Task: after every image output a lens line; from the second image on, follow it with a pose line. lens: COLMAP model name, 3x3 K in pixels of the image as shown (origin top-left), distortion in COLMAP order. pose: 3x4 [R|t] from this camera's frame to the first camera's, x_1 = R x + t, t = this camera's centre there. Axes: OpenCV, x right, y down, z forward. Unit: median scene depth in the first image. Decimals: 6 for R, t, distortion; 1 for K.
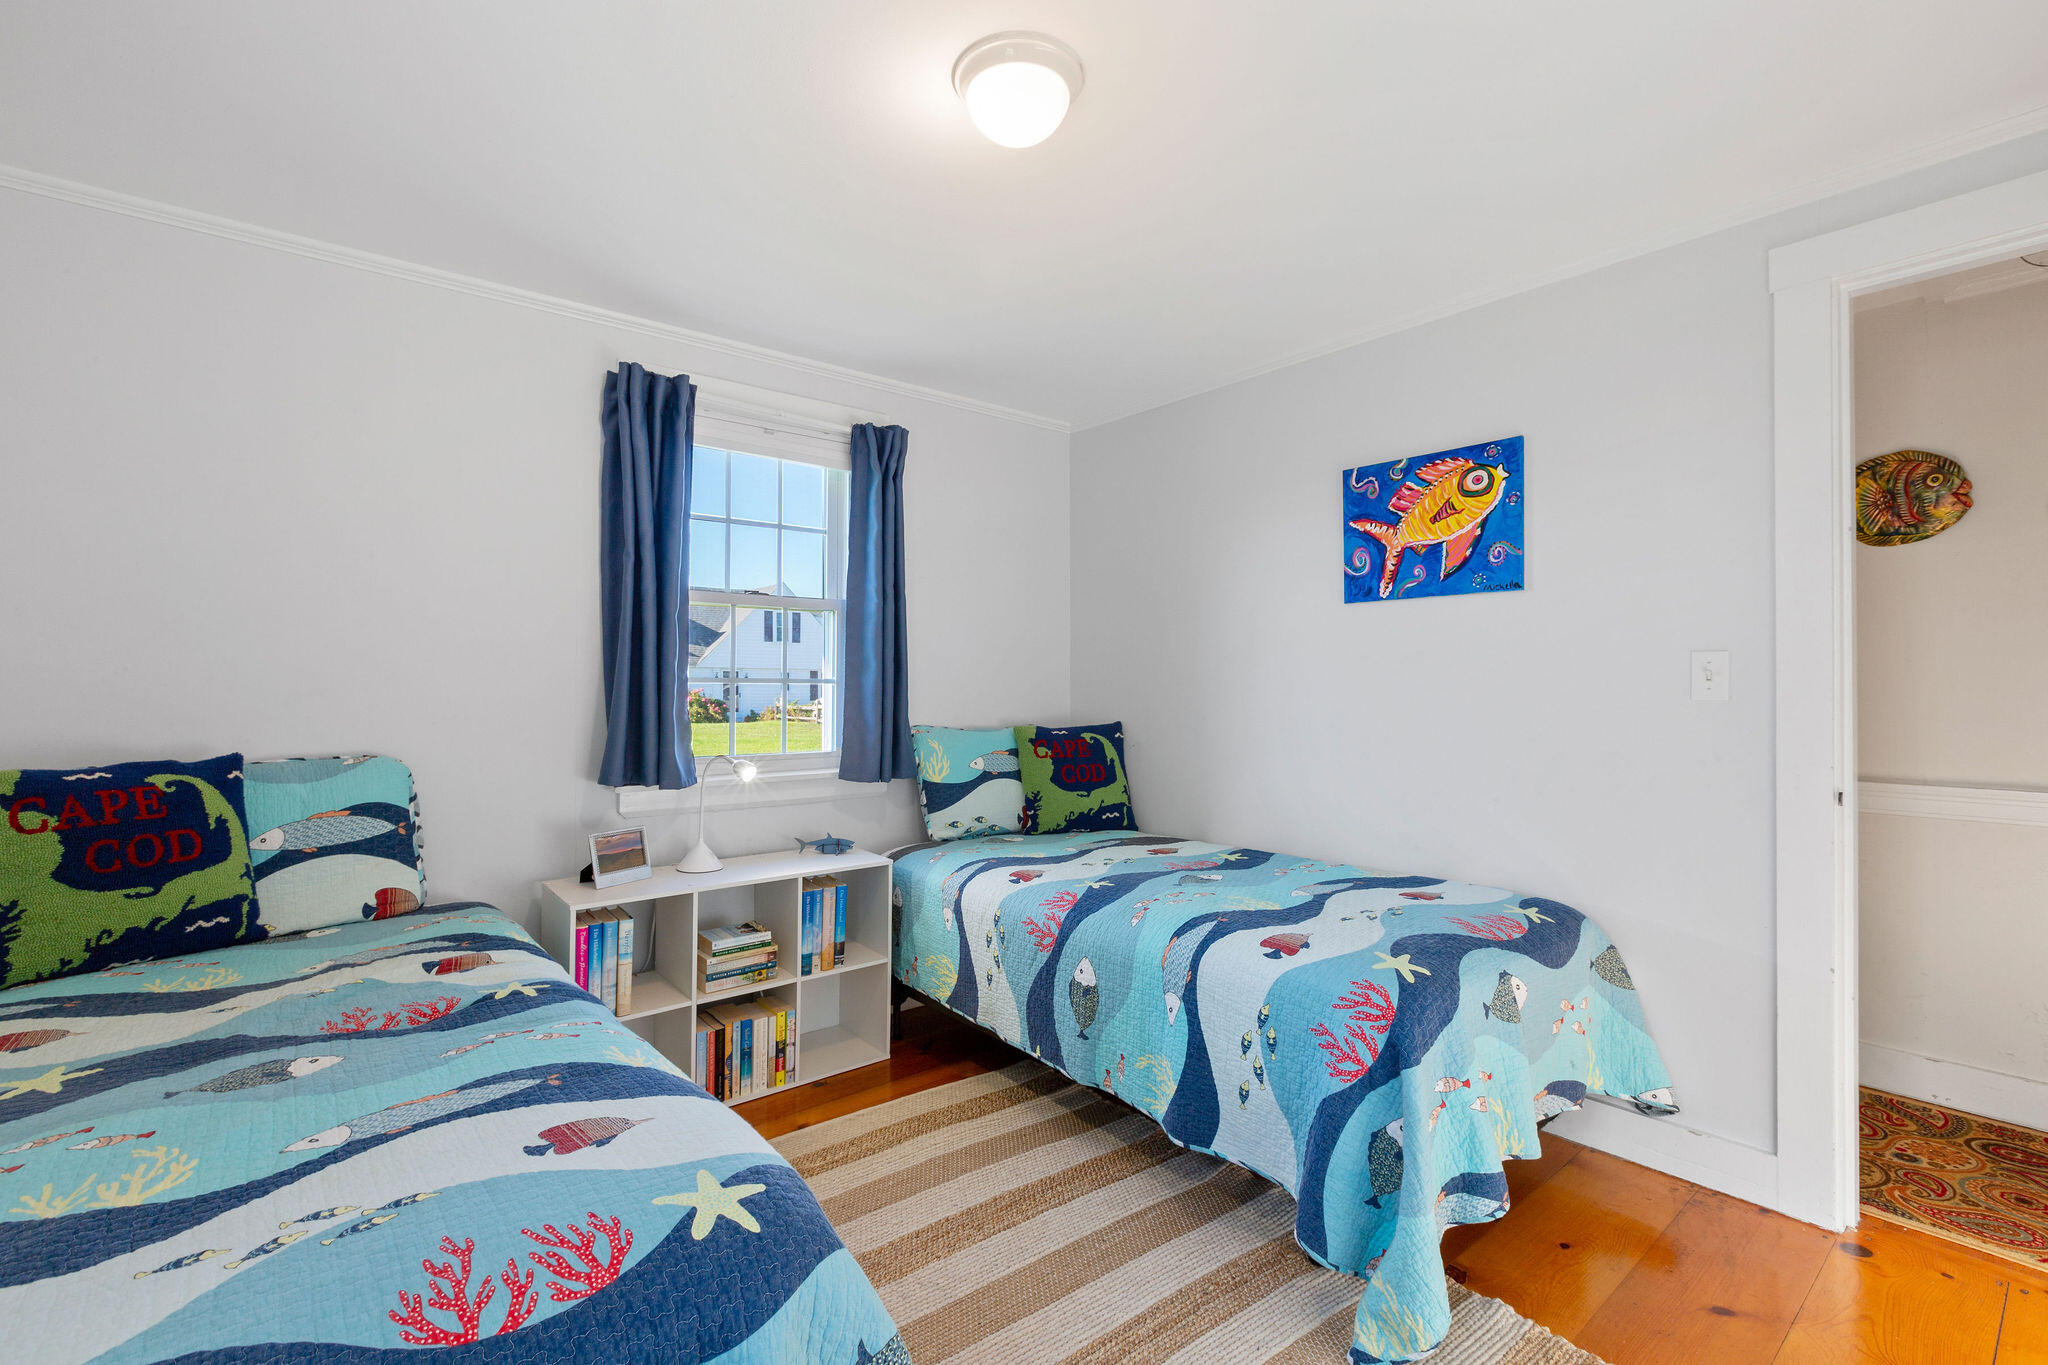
lens RADIAL K [[930.0, 0, 1027.7], [0, 930.0, 691.4], [0, 0, 1]] dist [-0.005684, 0.000790]
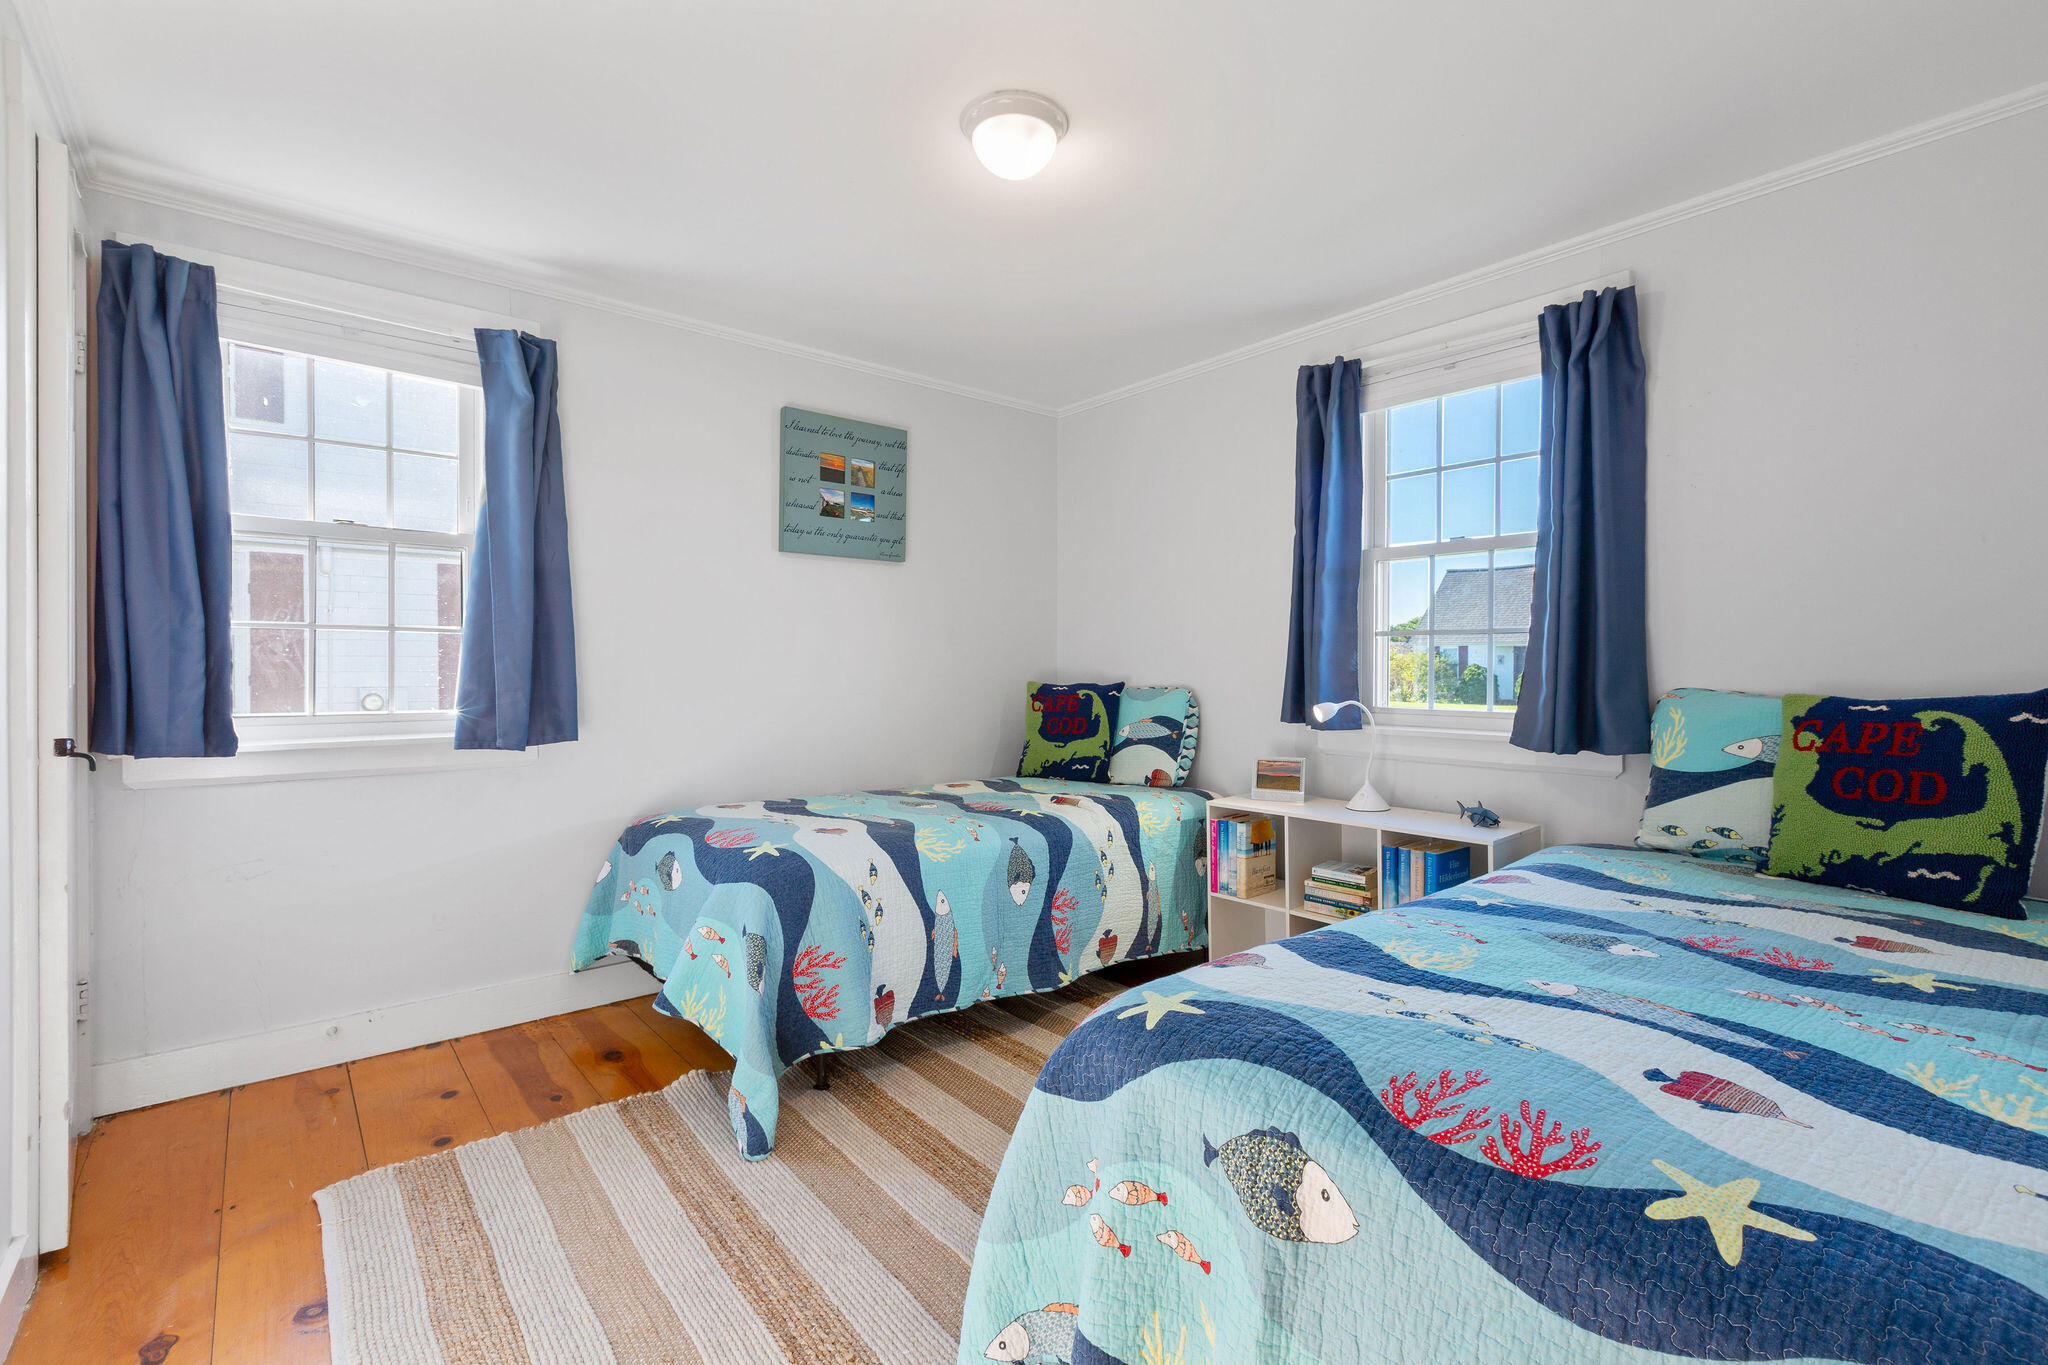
lens RADIAL K [[930.0, 0, 1027.5], [0, 930.0, 665.8], [0, 0, 1]] dist [-0.005684, 0.000790]
pose [[-0.026823, 0.019247, -0.999455, 0.655042], [0.022765, 0.999567, 0.018638, -0.002542], [0.999381, -0.022252, -0.027249, 0.572606]]
